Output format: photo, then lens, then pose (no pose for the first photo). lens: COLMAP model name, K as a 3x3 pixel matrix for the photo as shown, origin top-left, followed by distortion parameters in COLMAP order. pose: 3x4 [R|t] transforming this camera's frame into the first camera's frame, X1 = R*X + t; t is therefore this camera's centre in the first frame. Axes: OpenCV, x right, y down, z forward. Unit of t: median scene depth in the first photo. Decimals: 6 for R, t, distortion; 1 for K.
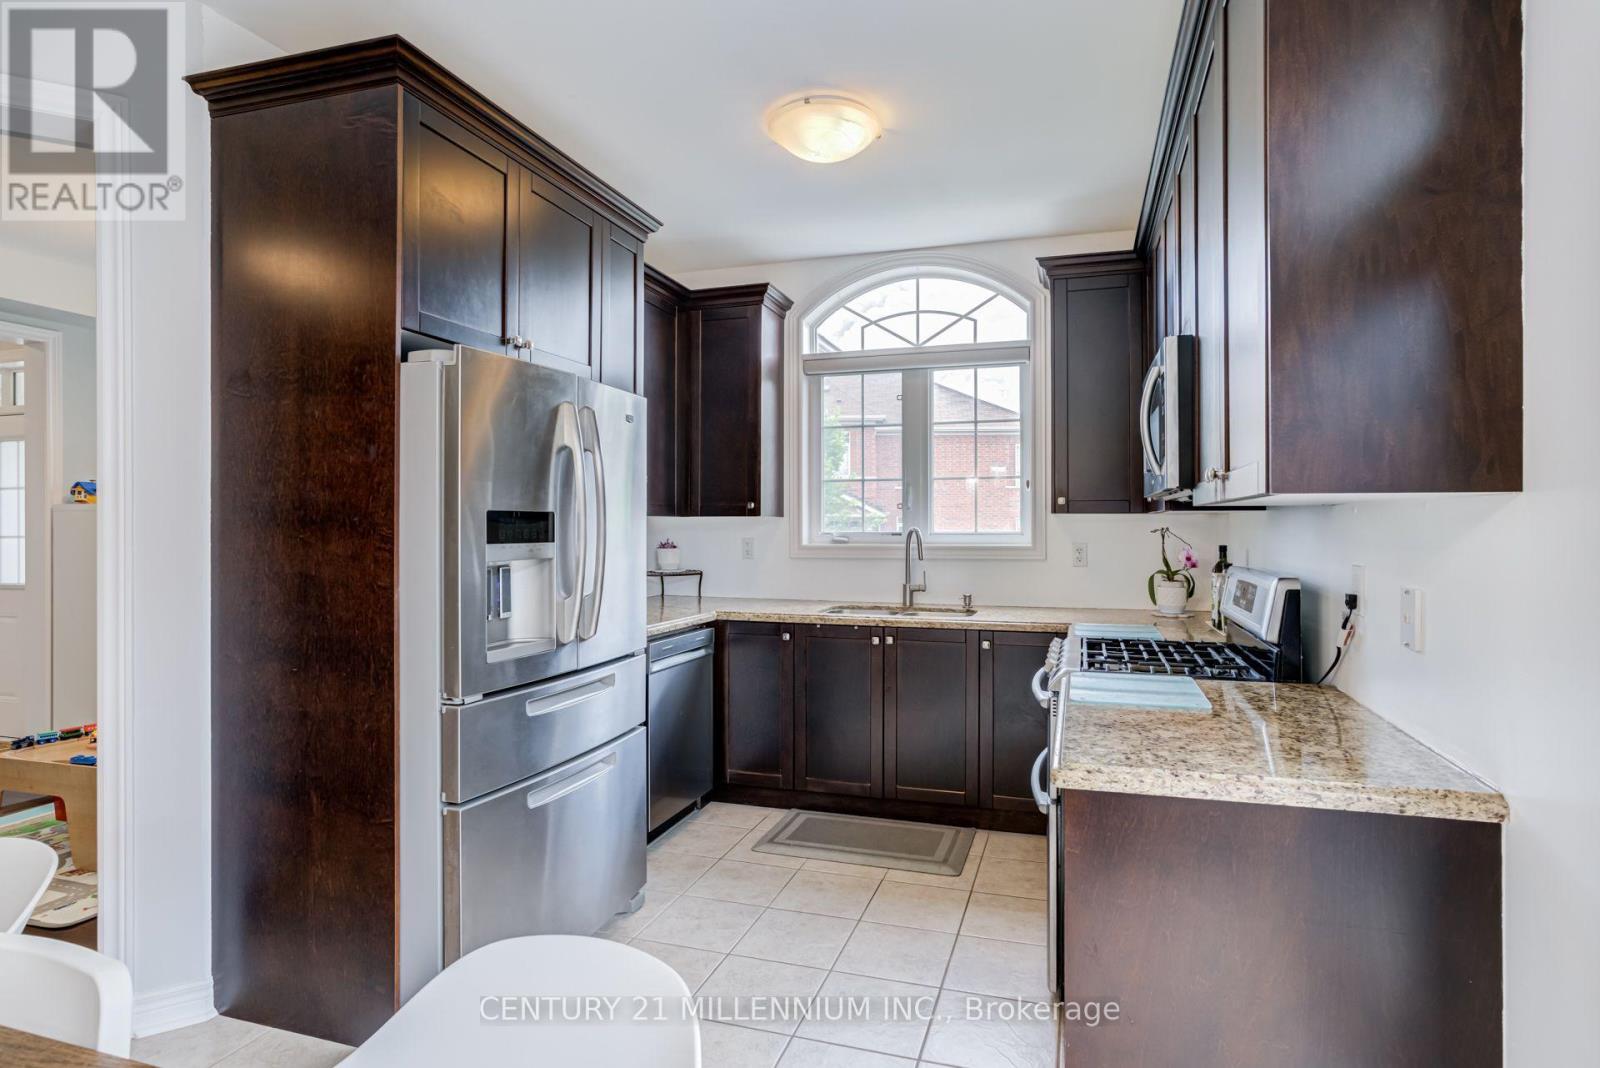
lens RADIAL K [[799.0, 0, 870.2], [0, 799.0, 520.6], [0, 0, 1]] dist [-0.004927, 0.000659]
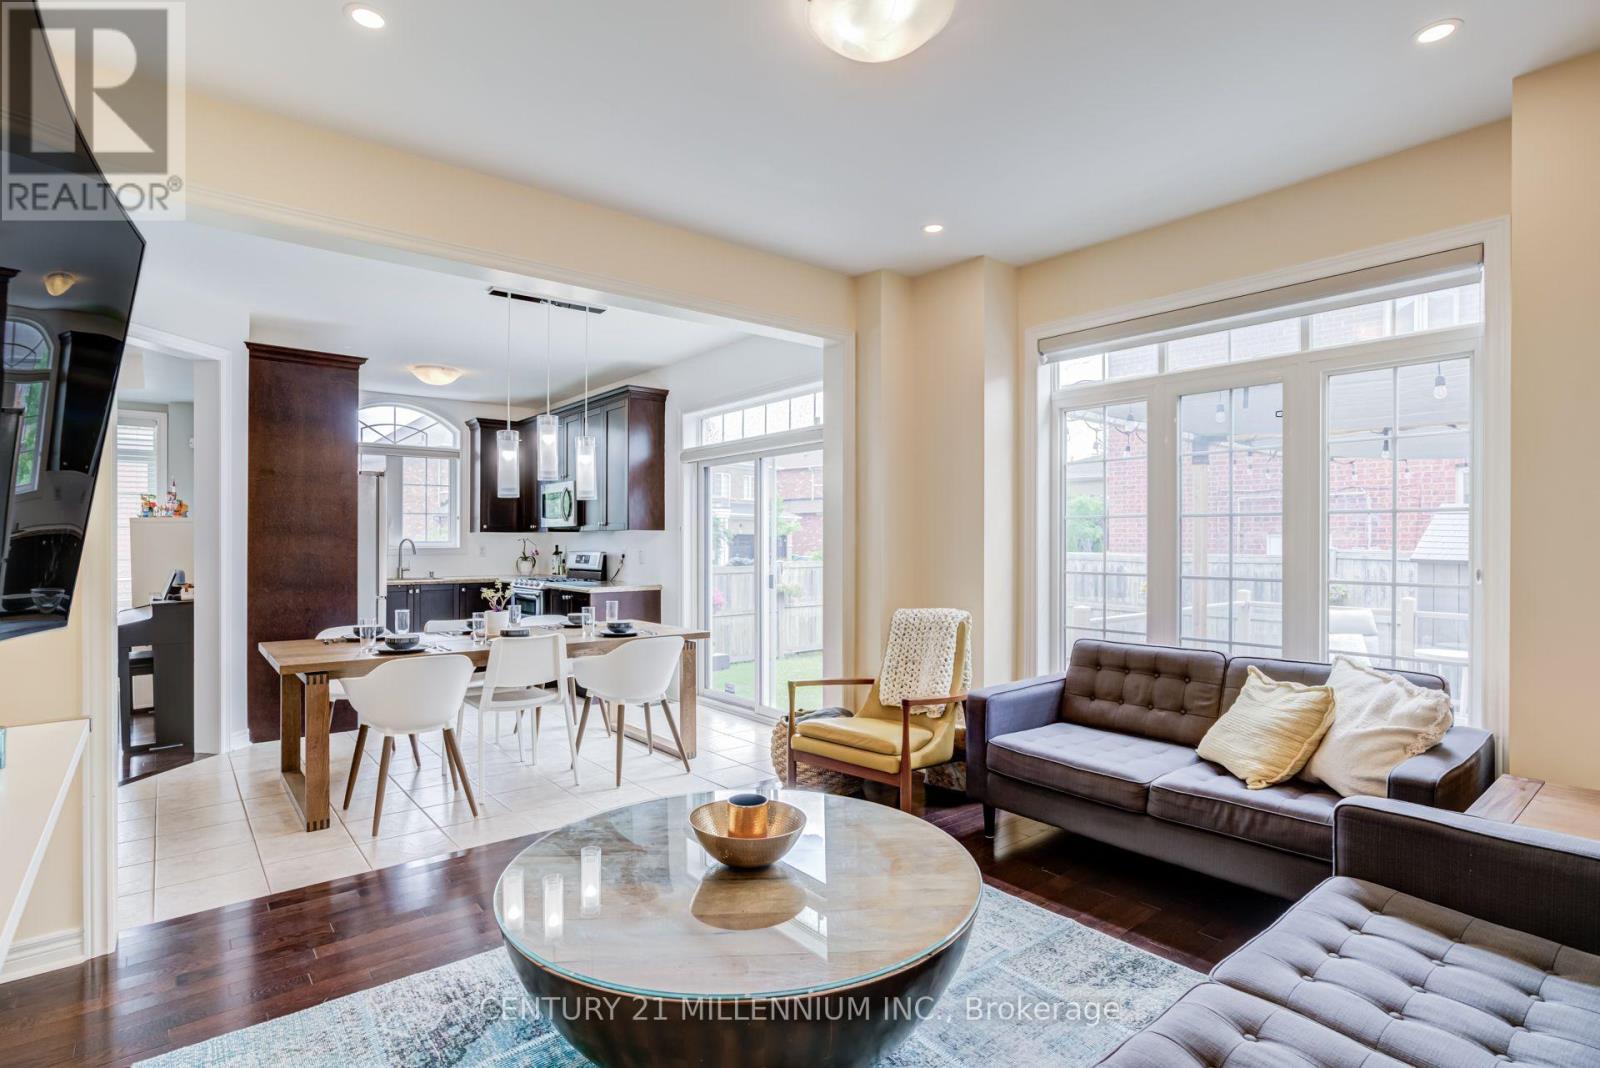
lens RADIAL K [[799.0, 0, 768.6], [0, 799.0, 535.2], [0, 0, 1]] dist [-0.004927, 0.000659]
pose [[0.585278, 0.008077, 0.810792, -1.020258], [-0.003724, 0.999967, -0.007274, 0.011730], [-0.810824, 0.001238, 0.585289, -0.891094]]
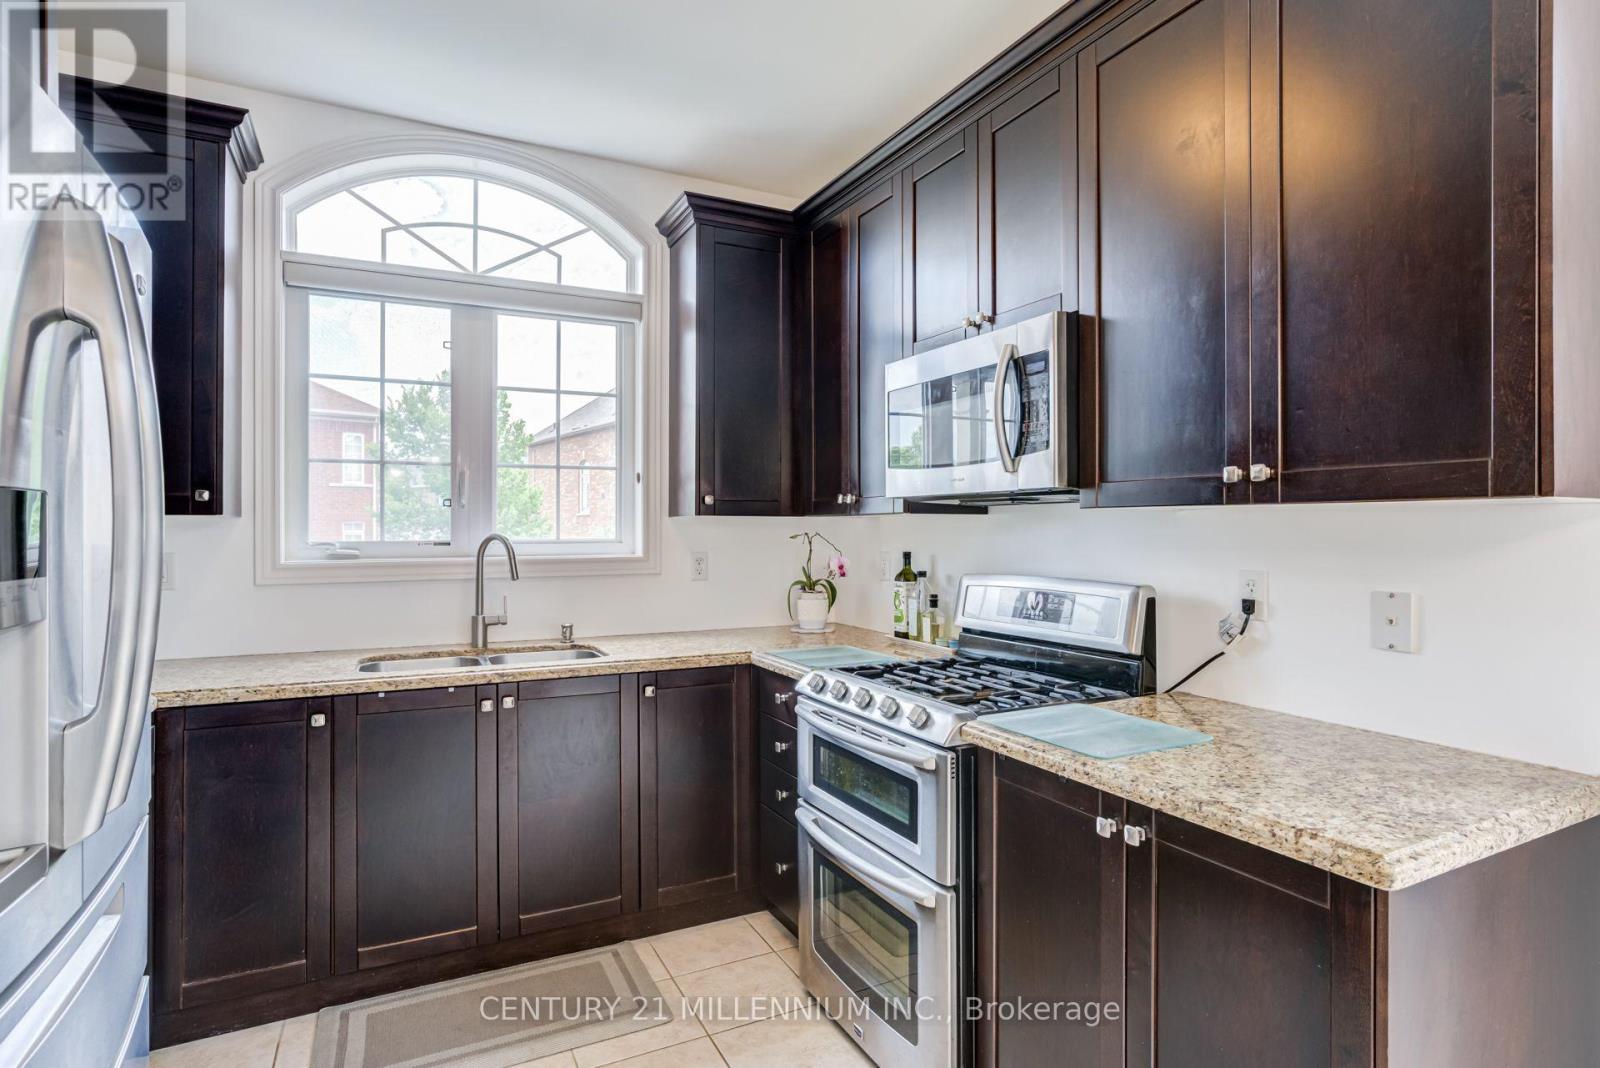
lens RADIAL K [[824.3, 0, 806.4], [0, 824.3, 524.2], [0, 0, 1]] dist [-0.016660, 0.002642]
pose [[0.731614, 0.004452, 0.681704, -0.231238], [-0.003672, 0.999990, -0.002589, 0.001375], [-0.681709, -0.000609, 0.731623, 0.289308]]
